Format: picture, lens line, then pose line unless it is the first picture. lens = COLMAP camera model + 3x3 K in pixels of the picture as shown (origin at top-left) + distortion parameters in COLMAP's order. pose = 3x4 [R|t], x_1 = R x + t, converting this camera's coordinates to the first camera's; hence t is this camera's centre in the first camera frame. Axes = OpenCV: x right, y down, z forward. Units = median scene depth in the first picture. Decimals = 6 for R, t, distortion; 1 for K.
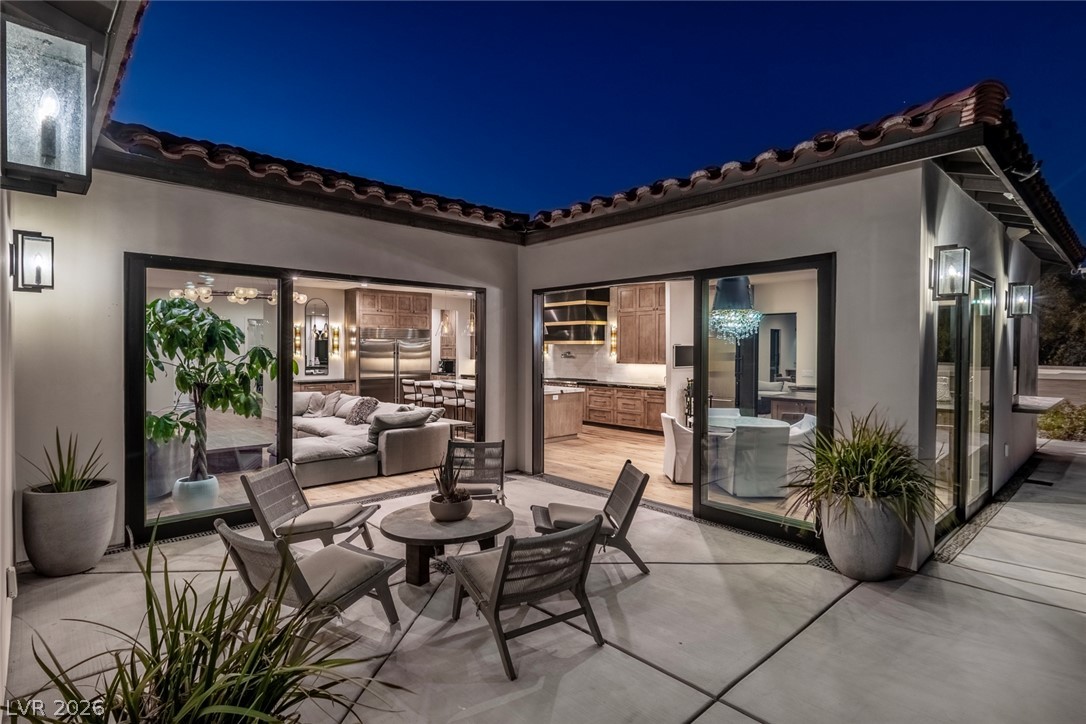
lens RADIAL K [[545.7, 0, 540.3], [0, 545.7, 359.1], [0, 0, 1]] dist [0.023595, 0.000218]
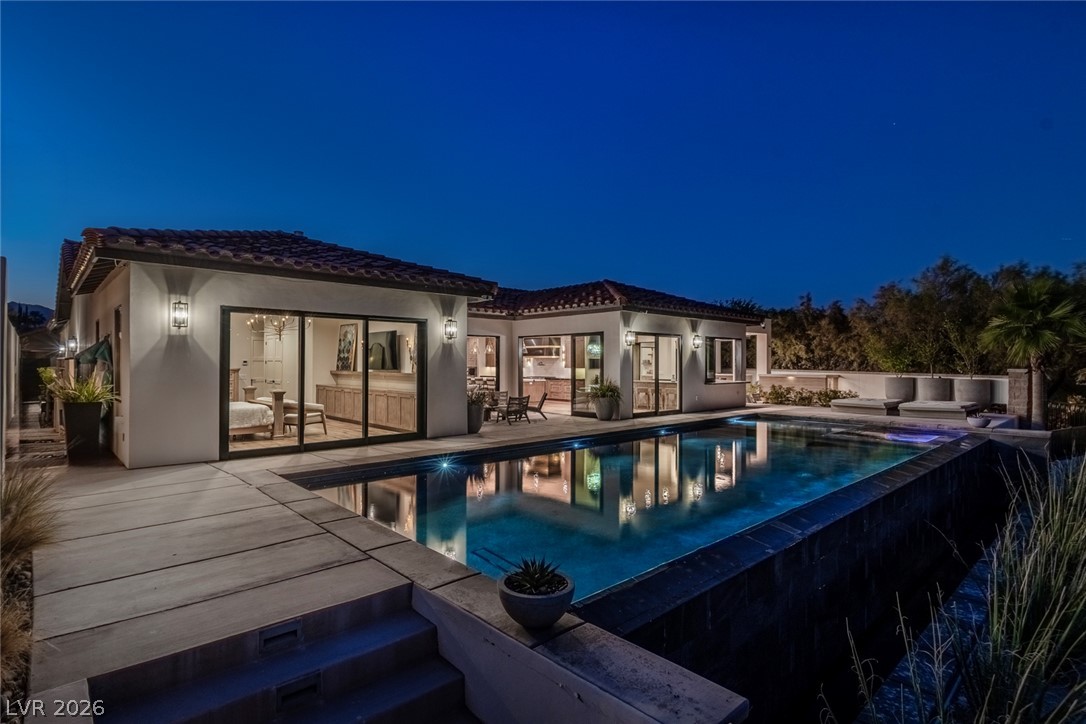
lens RADIAL K [[545.7, 0, 540.4], [0, 545.7, 359.8], [0, 0, 1]] dist [0.023595, 0.000218]
pose [[0.999999, 0.001188, 0.000804, 0.052335], [-0.001168, 0.999698, -0.024532, 0.026256], [-0.000833, 0.024531, 0.999699, -0.926827]]
